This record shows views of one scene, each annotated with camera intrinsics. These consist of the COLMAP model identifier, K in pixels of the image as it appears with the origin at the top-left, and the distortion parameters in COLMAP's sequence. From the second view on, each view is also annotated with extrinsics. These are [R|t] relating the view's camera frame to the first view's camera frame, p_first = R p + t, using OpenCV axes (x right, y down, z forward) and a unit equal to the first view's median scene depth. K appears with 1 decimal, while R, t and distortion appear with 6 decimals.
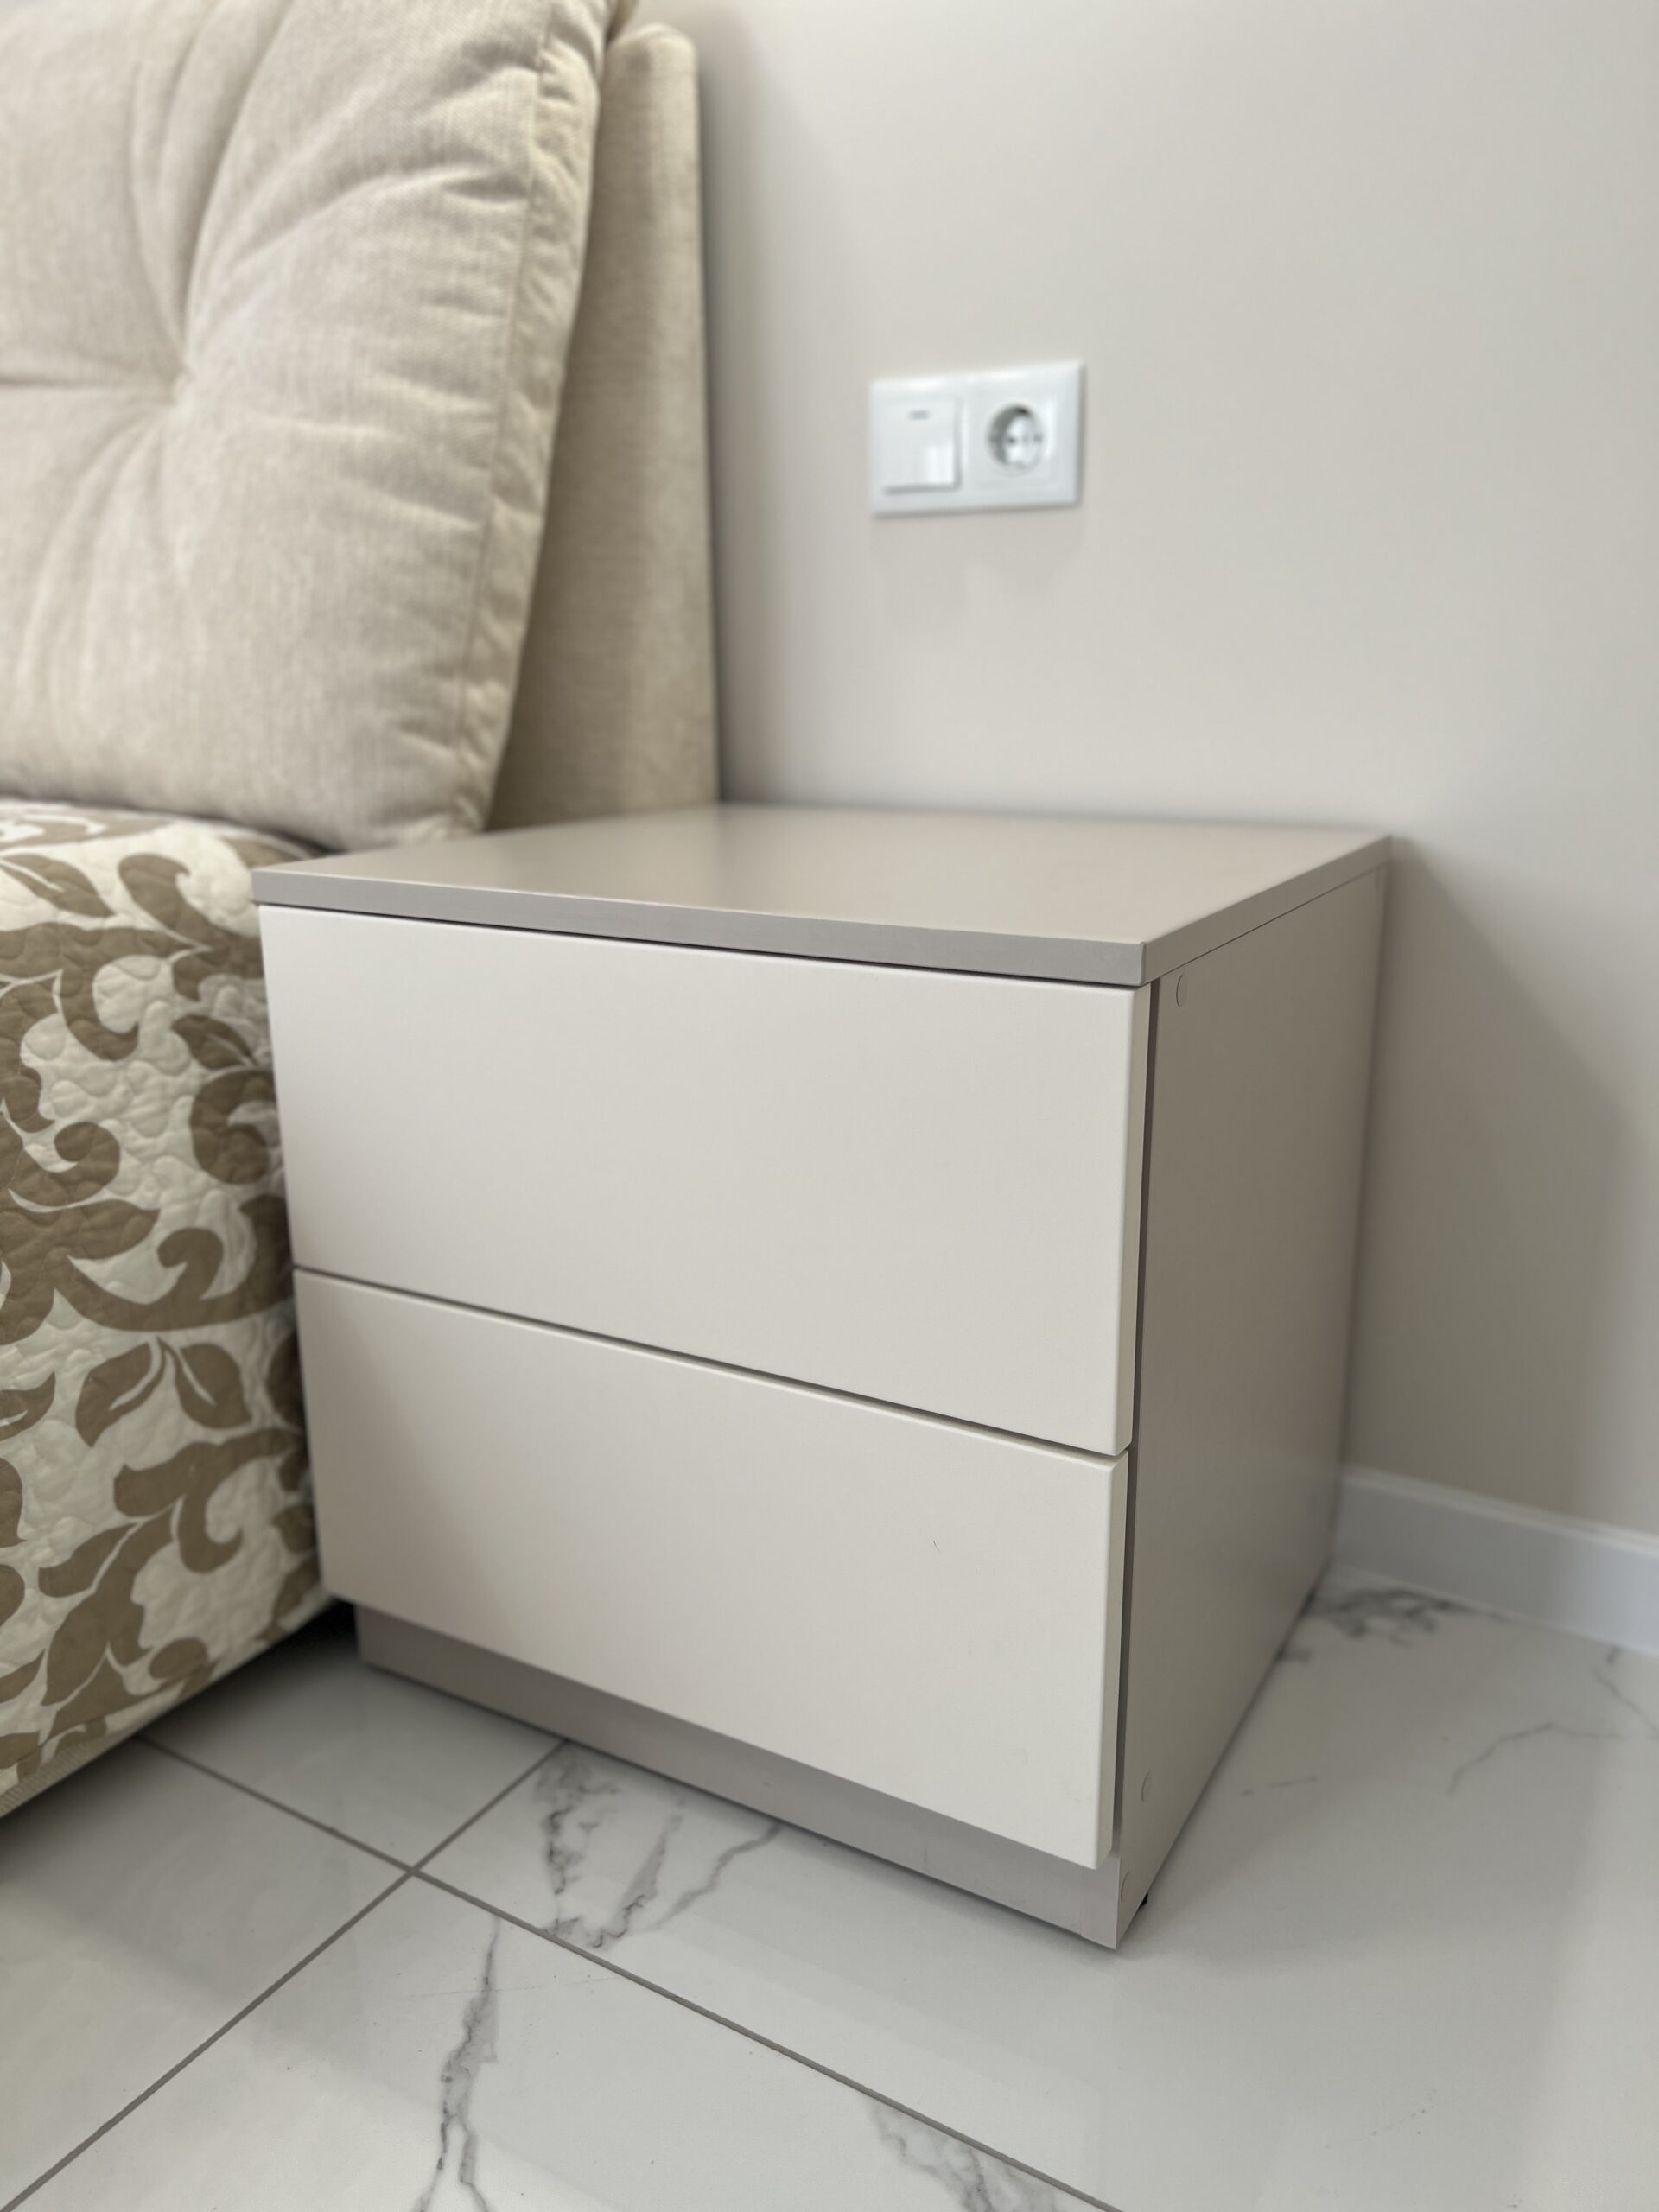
lens RADIAL K [[1661.1, 0, 829.5], [0, 1661.1, 1106.0], [0, 0, 1]] dist [0.004221, -0.003486]
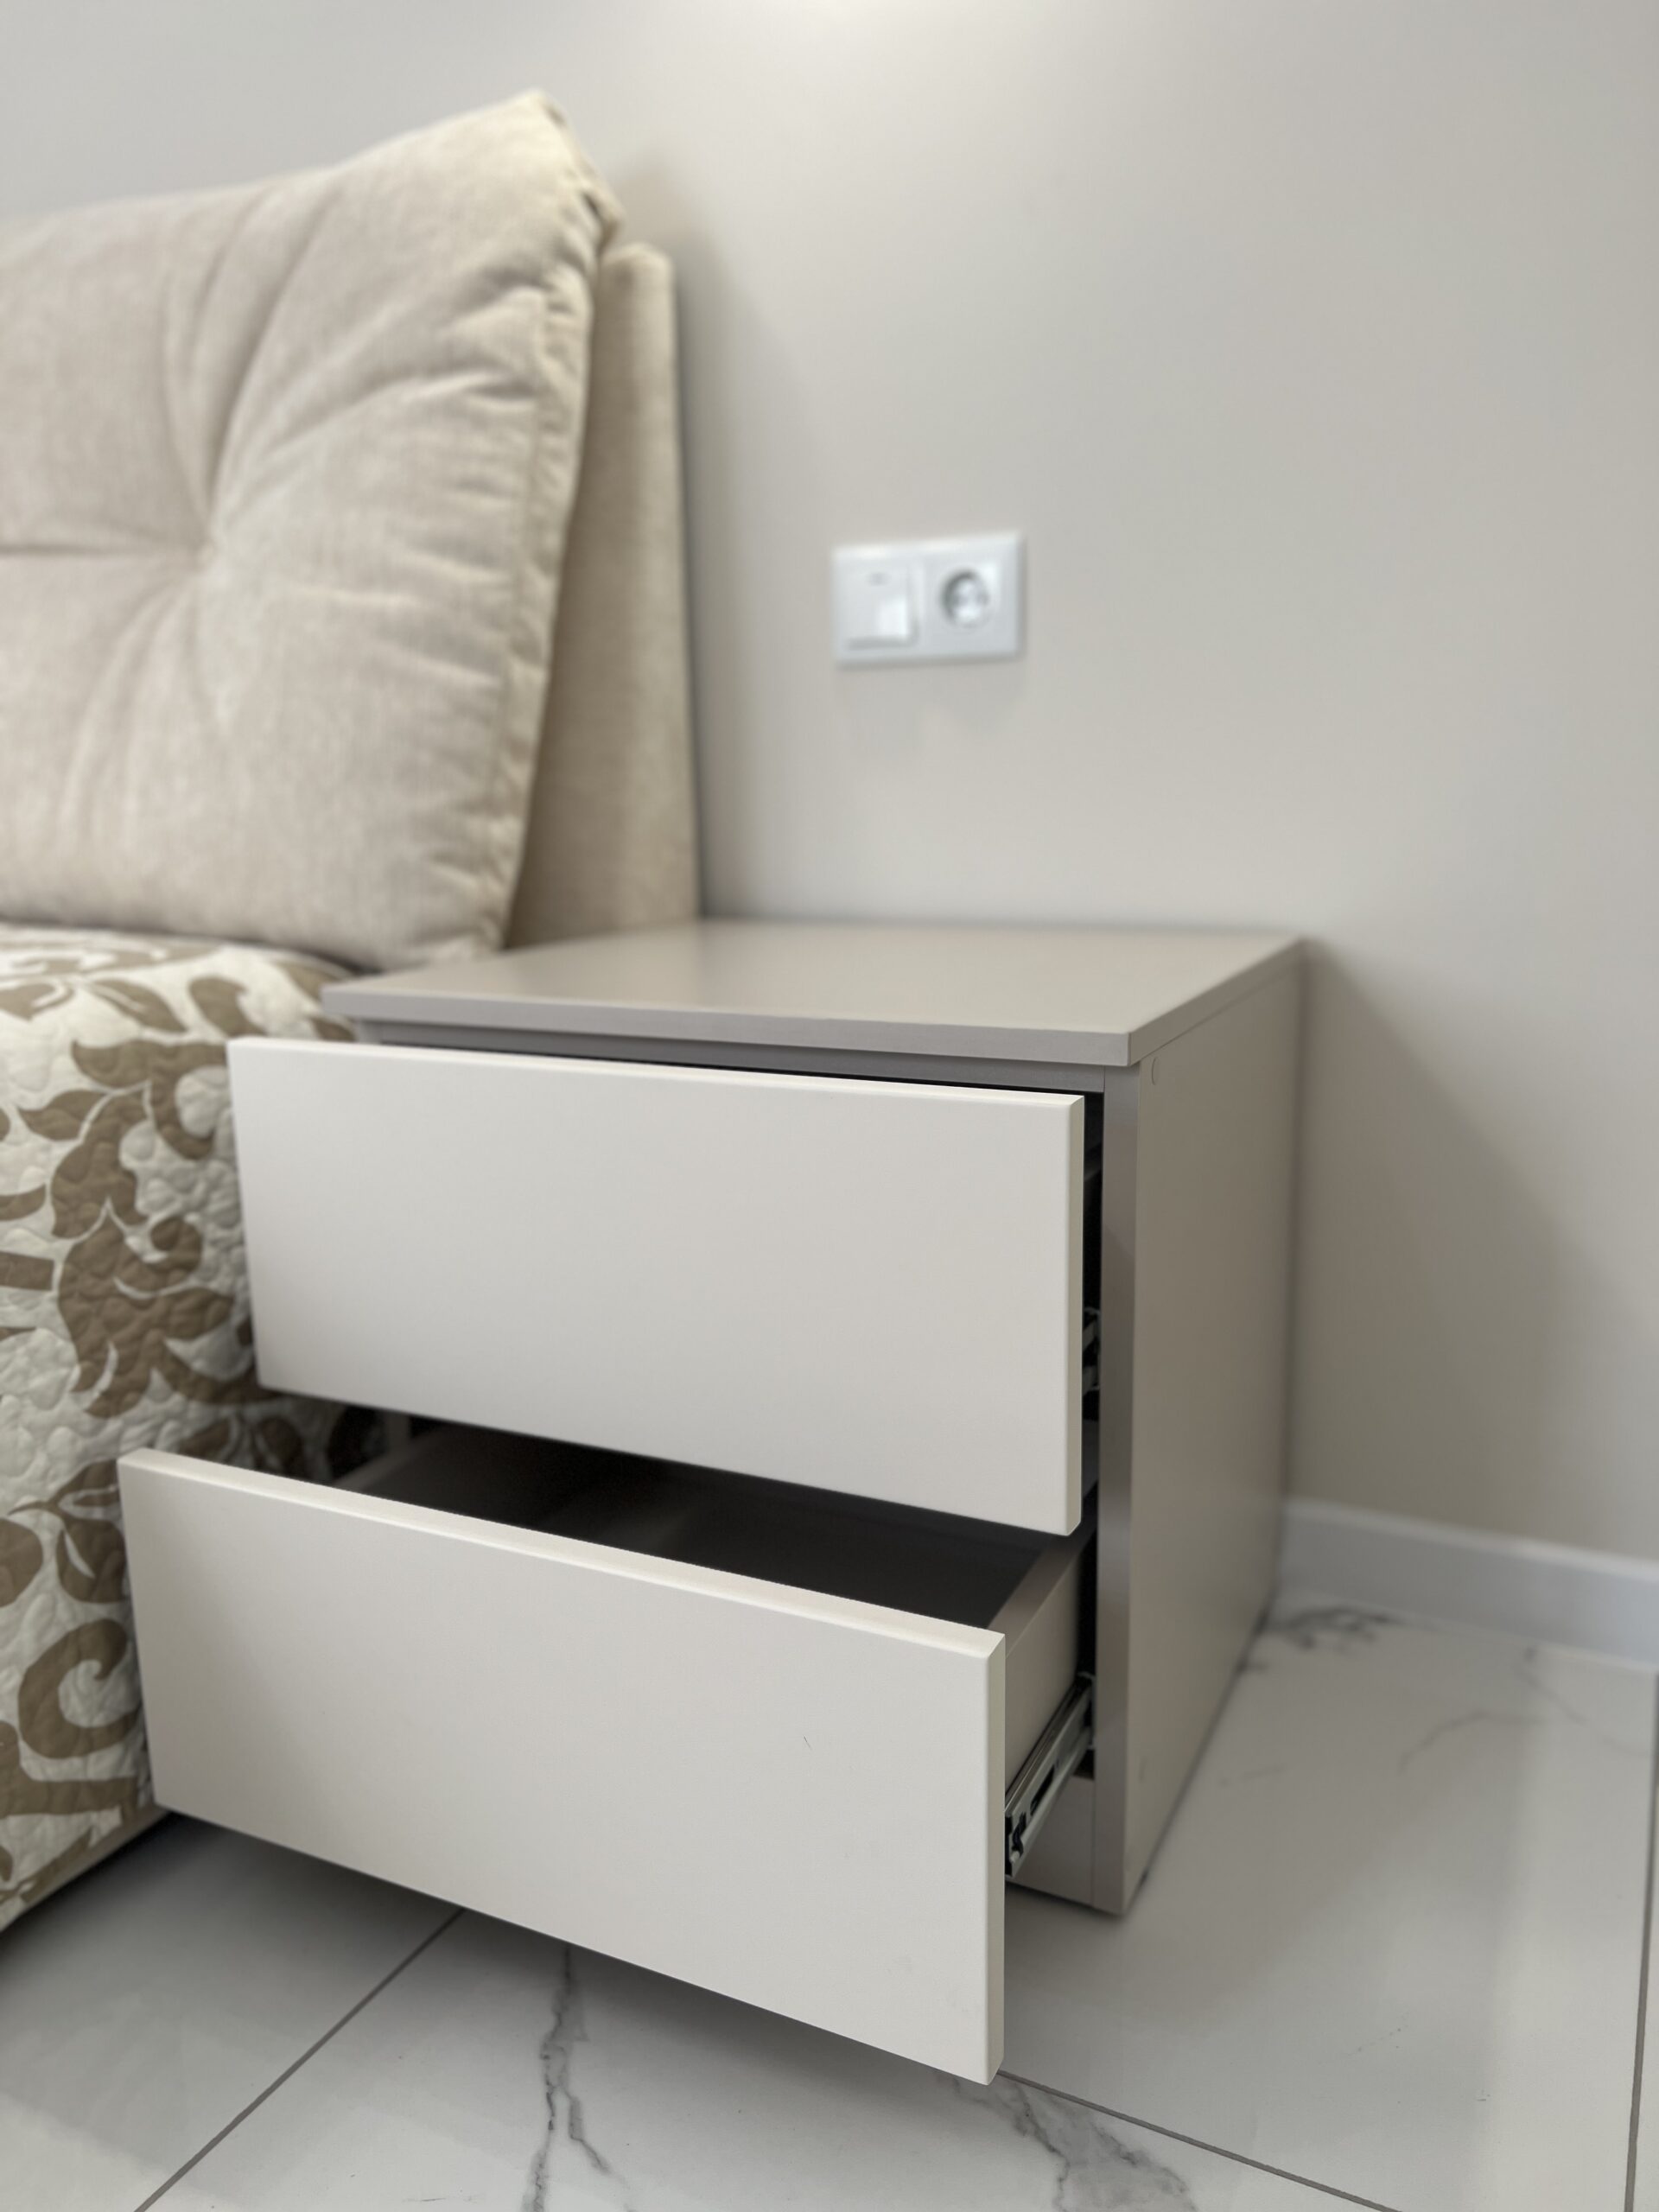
lens RADIAL K [[1655.8, 0, 828.7], [0, 1655.8, 1114.5], [0, 0, 1]] dist [0.001443, 0.003882]
pose [[0.997633, -0.026267, 0.063555, -0.068014], [0.029943, 0.997891, -0.057594, 0.015958], [-0.061908, 0.059361, 0.996315, -0.116665]]
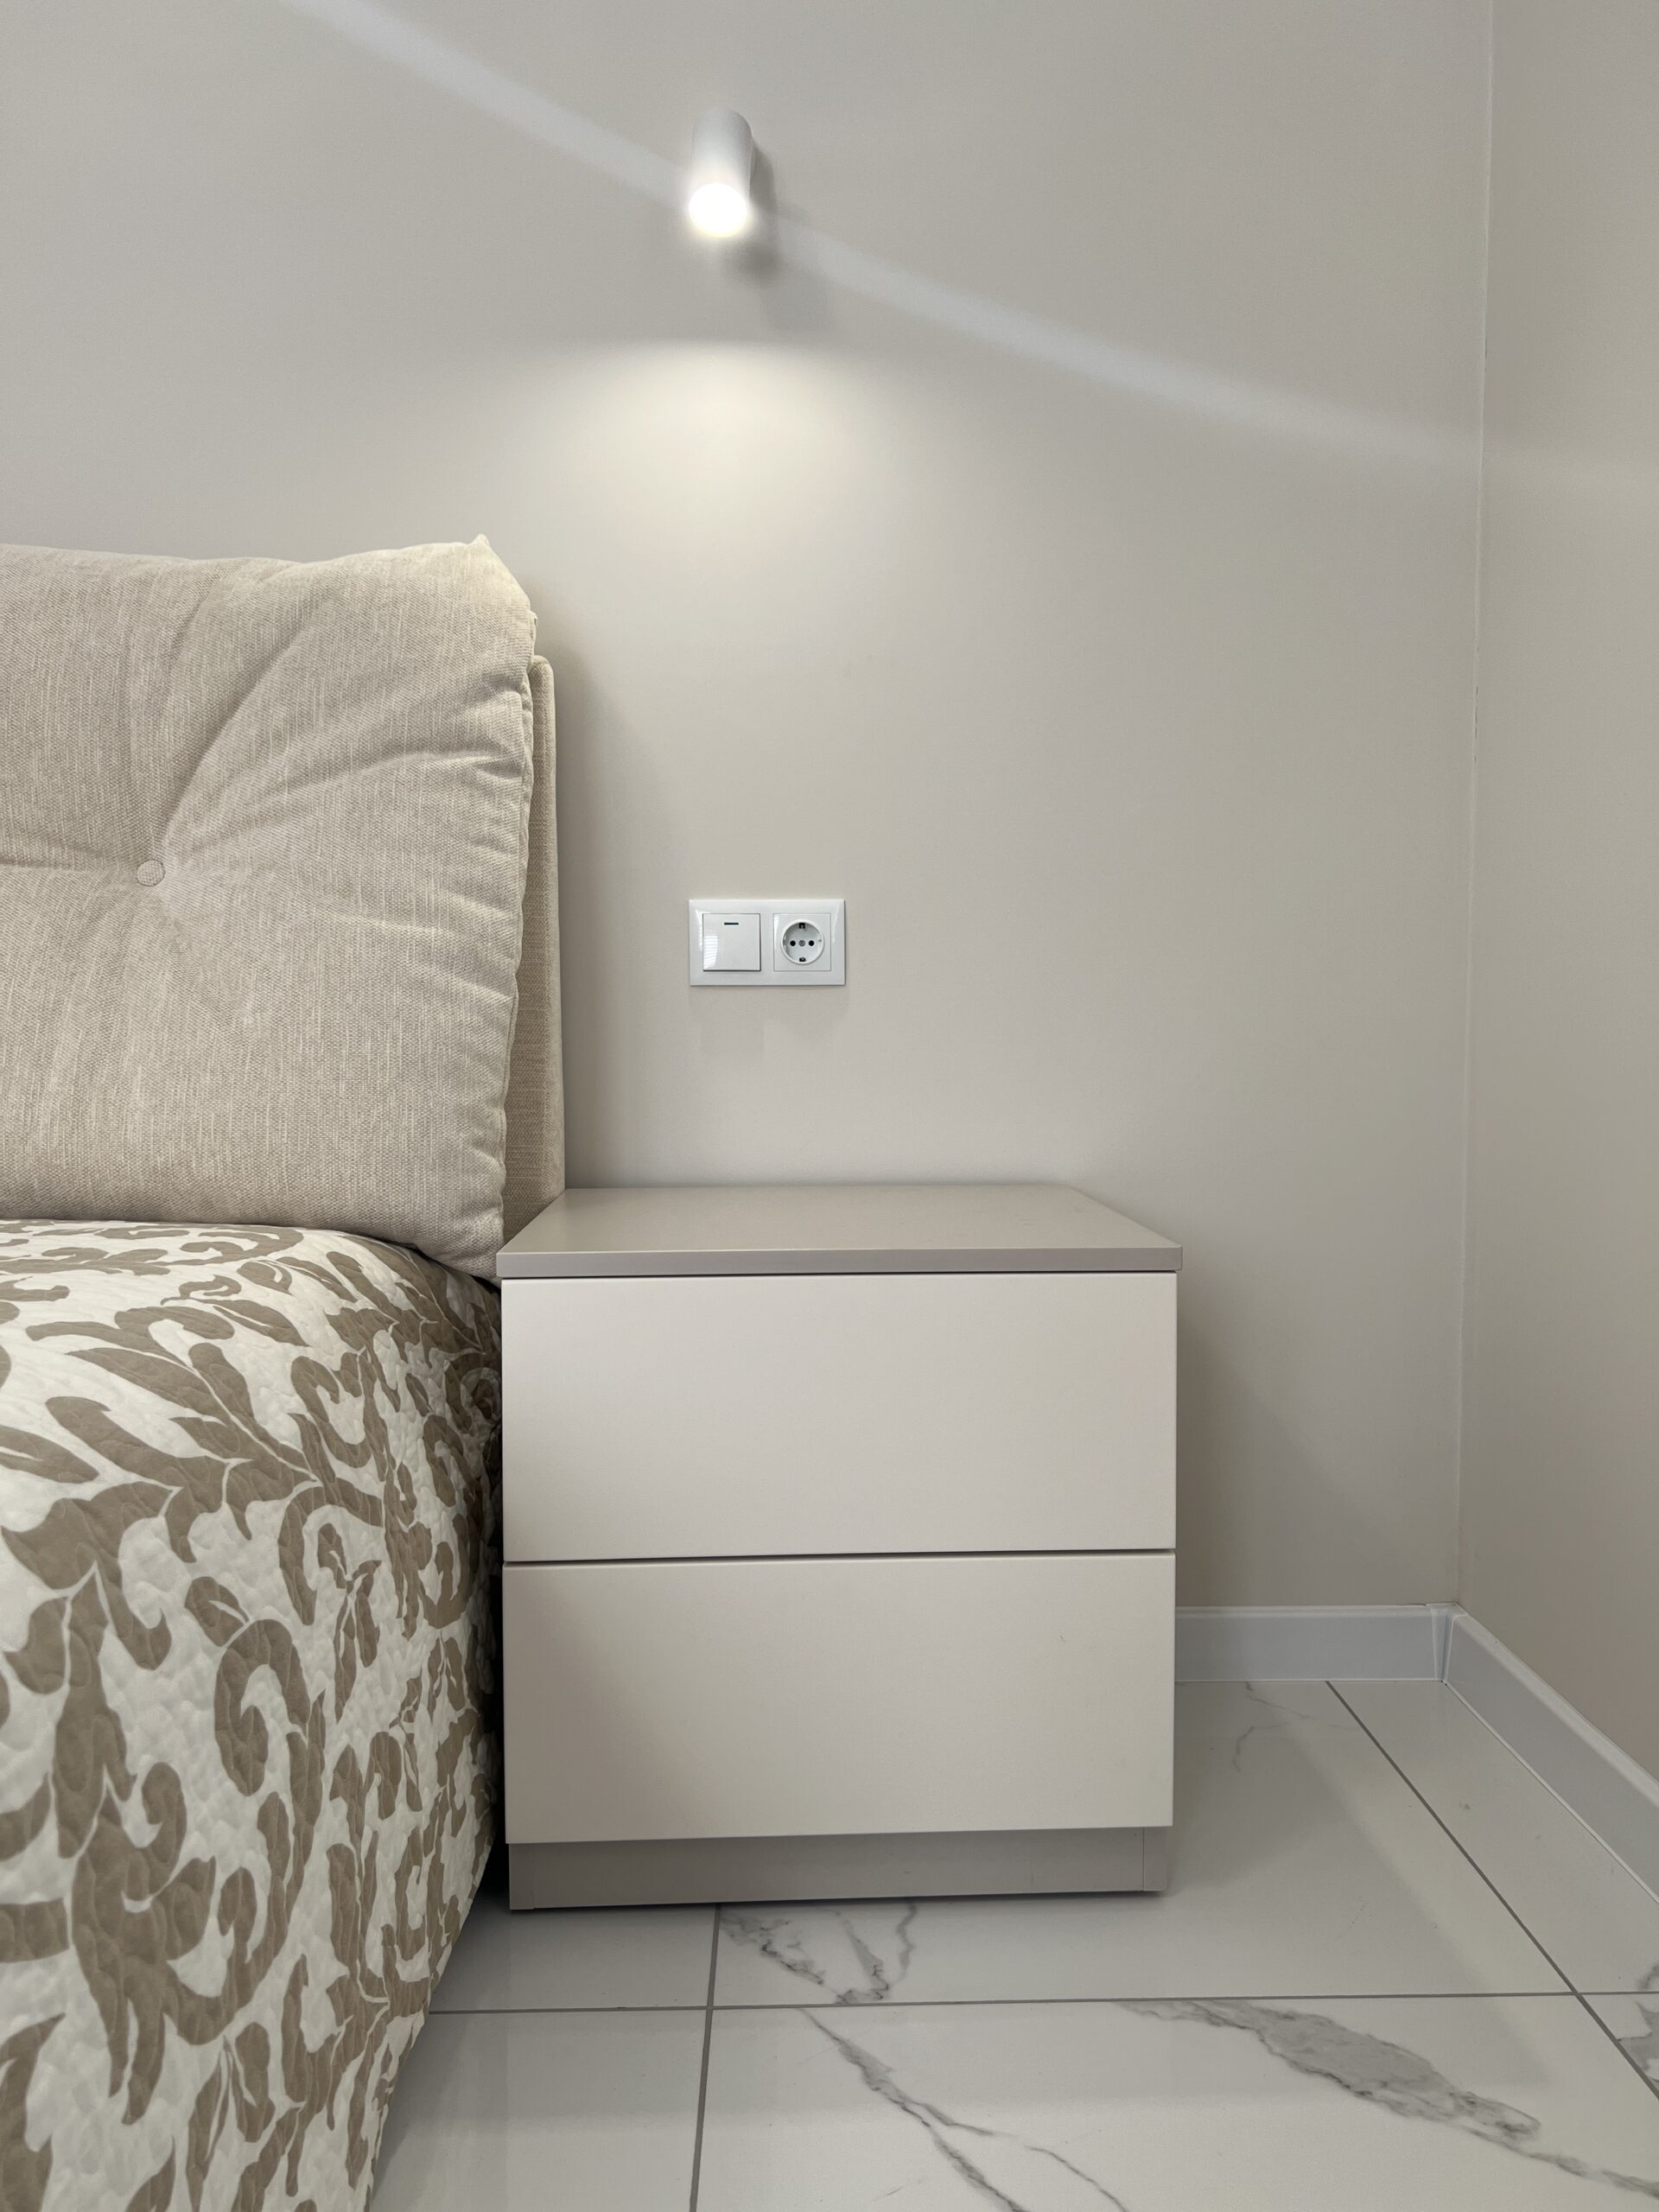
lens RADIAL K [[1624.4, 0, 831.0], [0, 1624.4, 1118.6], [0, 0, 1]] dist [0.037389, -0.051294]
pose [[0.849382, -0.027855, 0.527043, -0.701996], [0.137437, 0.975827, -0.169920, 0.009926], [-0.509570, 0.216762, 0.832678, -0.225277]]
